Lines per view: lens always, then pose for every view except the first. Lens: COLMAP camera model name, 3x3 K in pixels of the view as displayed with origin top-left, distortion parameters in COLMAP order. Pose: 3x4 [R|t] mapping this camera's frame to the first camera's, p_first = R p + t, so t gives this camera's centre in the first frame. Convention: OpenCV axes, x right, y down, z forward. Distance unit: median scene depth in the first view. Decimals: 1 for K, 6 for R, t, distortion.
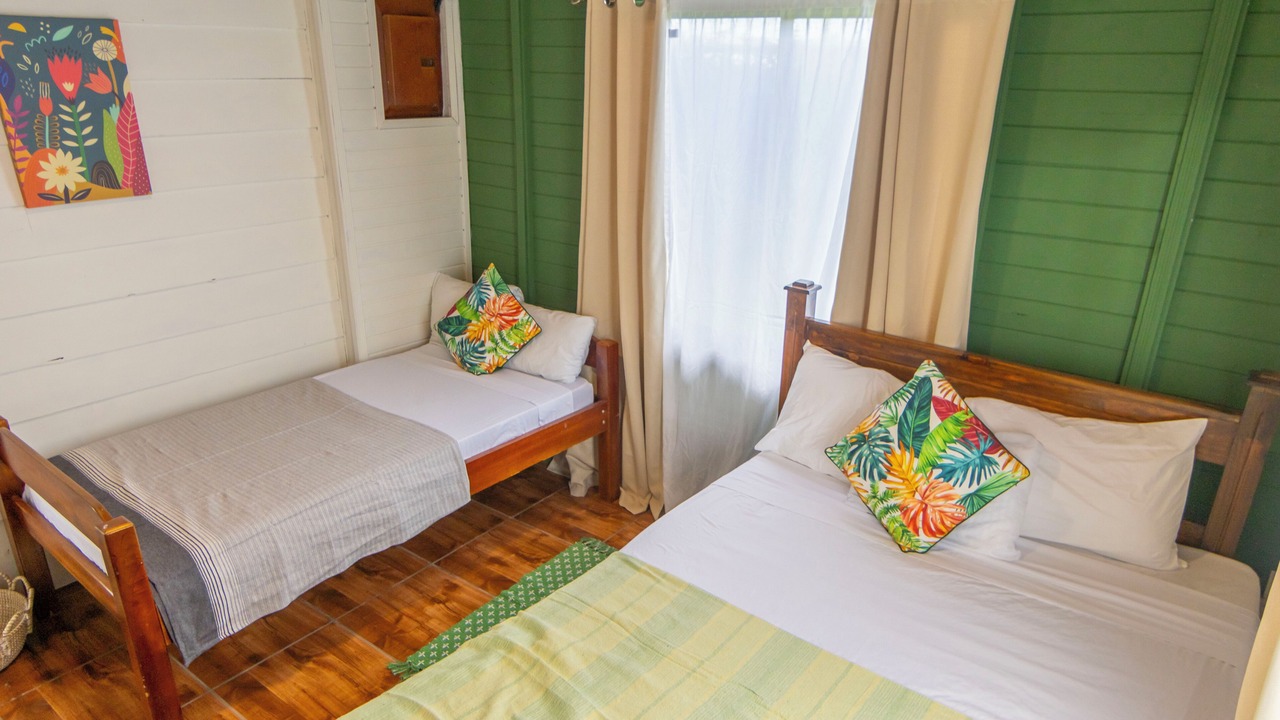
lens RADIAL K [[789.4, 0, 636.6], [0, 789.4, 365.9], [0, 0, 1]] dist [-0.012474, 0.001027]
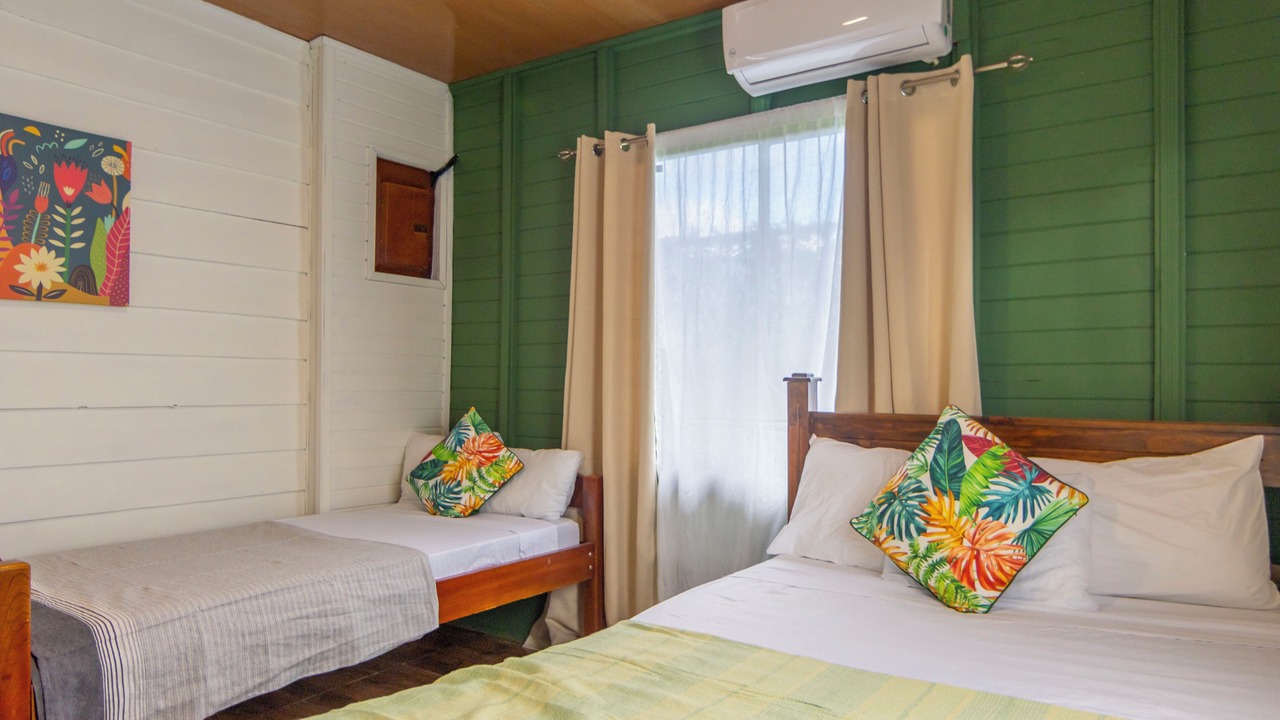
lens RADIAL K [[789.4, 0, 636.6], [0, 789.4, 365.9], [0, 0, 1]] dist [-0.012474, 0.001027]
pose [[0.998943, -0.005664, 0.045609, -0.038199], [0.022062, 0.929662, -0.367753, 0.245599], [-0.040318, 0.368370, 0.928804, 0.111395]]
